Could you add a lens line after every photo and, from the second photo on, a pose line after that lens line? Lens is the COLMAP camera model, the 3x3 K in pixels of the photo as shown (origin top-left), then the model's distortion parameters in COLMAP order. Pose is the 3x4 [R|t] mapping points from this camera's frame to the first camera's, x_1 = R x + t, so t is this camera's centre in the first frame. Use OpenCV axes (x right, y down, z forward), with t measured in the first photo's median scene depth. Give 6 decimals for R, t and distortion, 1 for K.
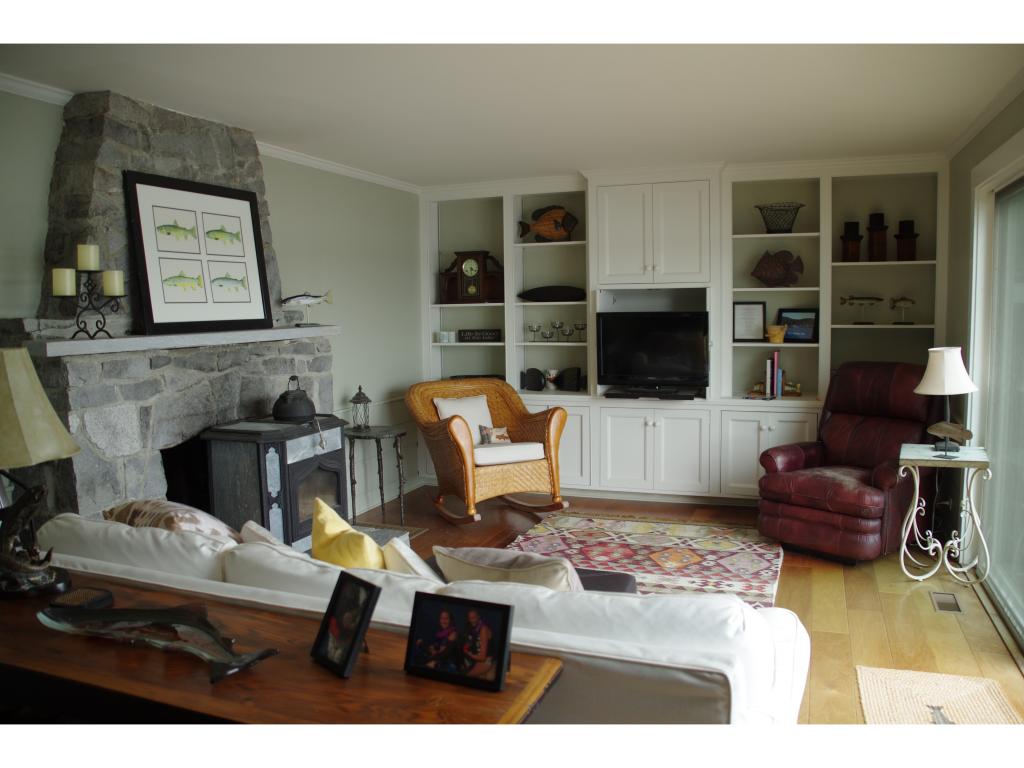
lens RADIAL K [[810.2, 0, 512.7], [0, 810.2, 391.5], [0, 0, 1]] dist [-0.177147, 0.146467]
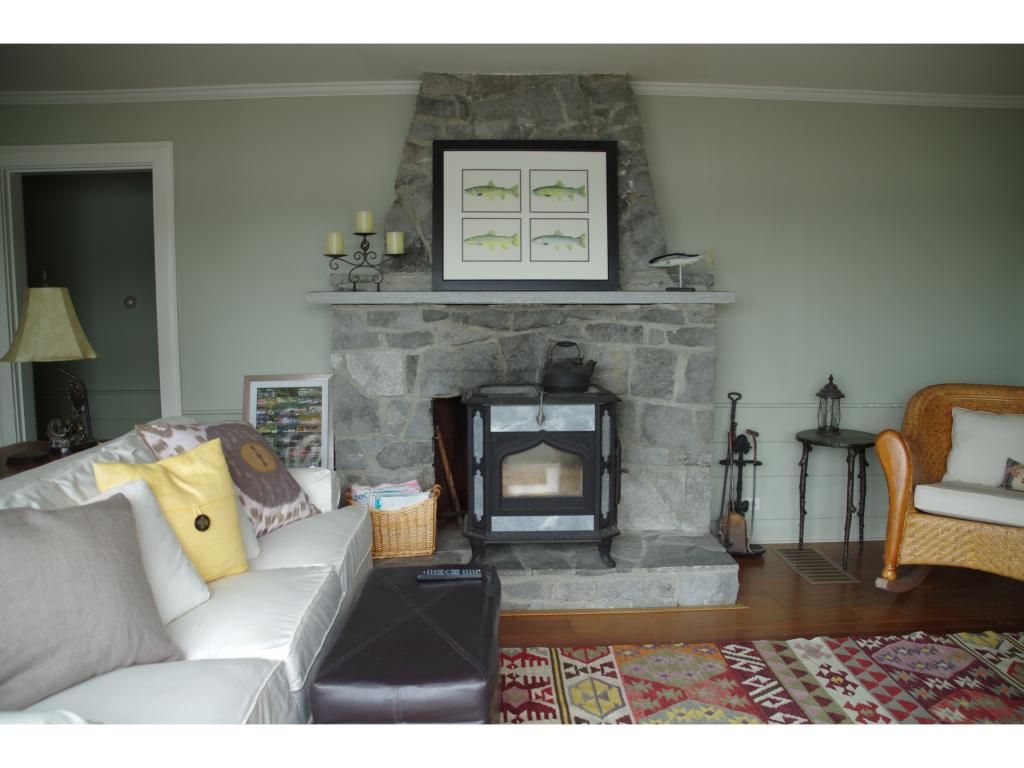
lens RADIAL K [[810.2, 0, 512.7], [0, 810.2, 391.5], [0, 0, 1]] dist [-0.177147, 0.146467]
pose [[0.393572, 0.118432, -0.911633, 0.563764], [-0.100758, 0.991250, 0.085275, -0.037369], [0.913755, 0.058292, 0.402061, 0.616263]]
